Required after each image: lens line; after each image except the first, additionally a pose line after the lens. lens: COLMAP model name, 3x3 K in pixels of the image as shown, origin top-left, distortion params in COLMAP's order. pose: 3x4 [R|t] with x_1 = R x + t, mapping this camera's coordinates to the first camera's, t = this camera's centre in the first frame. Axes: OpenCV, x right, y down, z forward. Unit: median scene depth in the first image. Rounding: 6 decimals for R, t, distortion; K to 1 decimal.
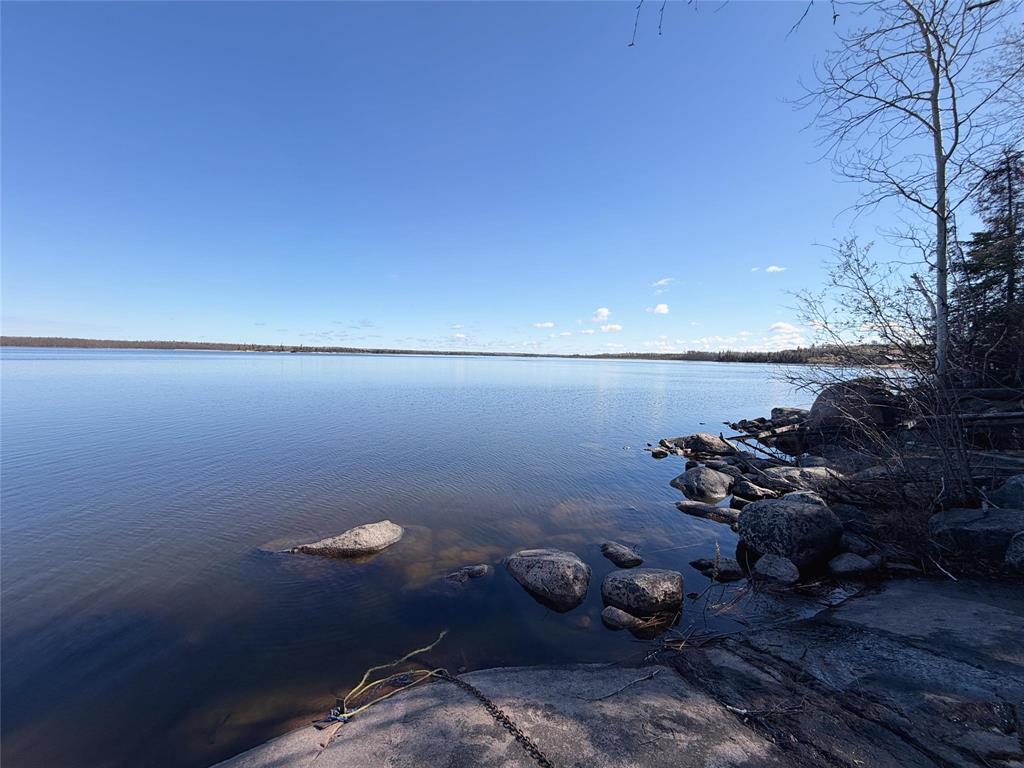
lens RADIAL K [[407.0, 0, 513.0], [0, 407.0, 382.8], [0, 0, 1]] dist [-0.000188, -0.000032]
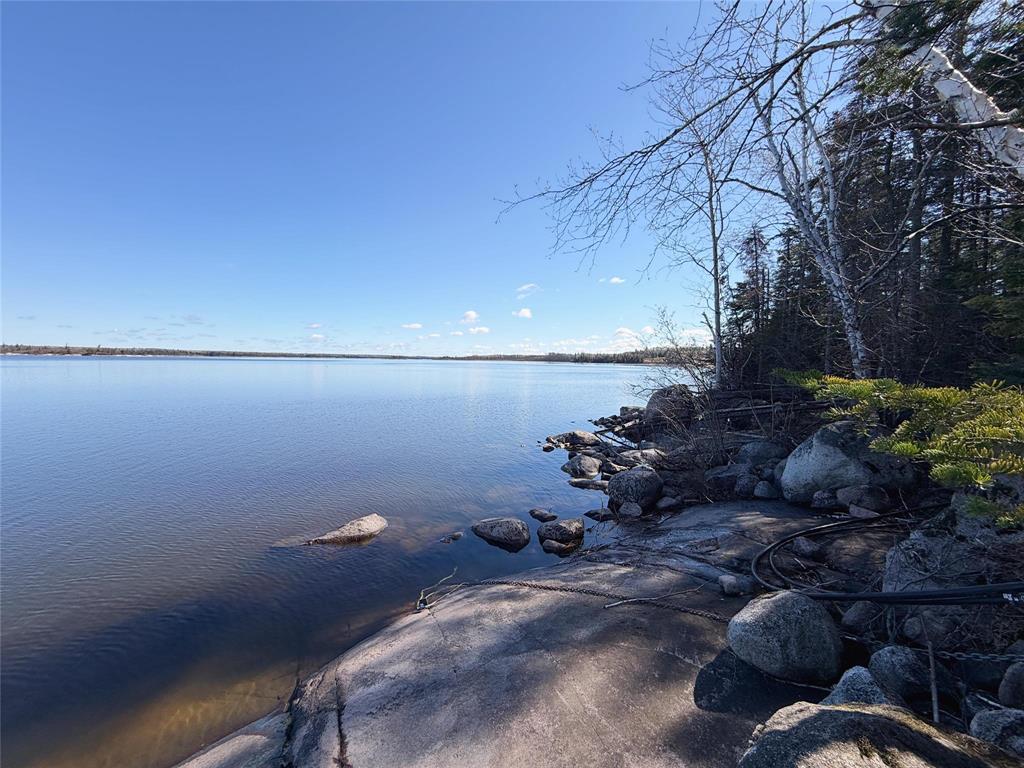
lens RADIAL K [[407.0, 0, 513.0], [0, 407.0, 382.8], [0, 0, 1]] dist [-0.000188, -0.000032]
pose [[0.950033, -0.024342, 0.311200, -0.196404], [0.025638, 0.999671, -0.000075, -0.050896], [-0.311096, 0.008050, 0.950345, -0.273474]]
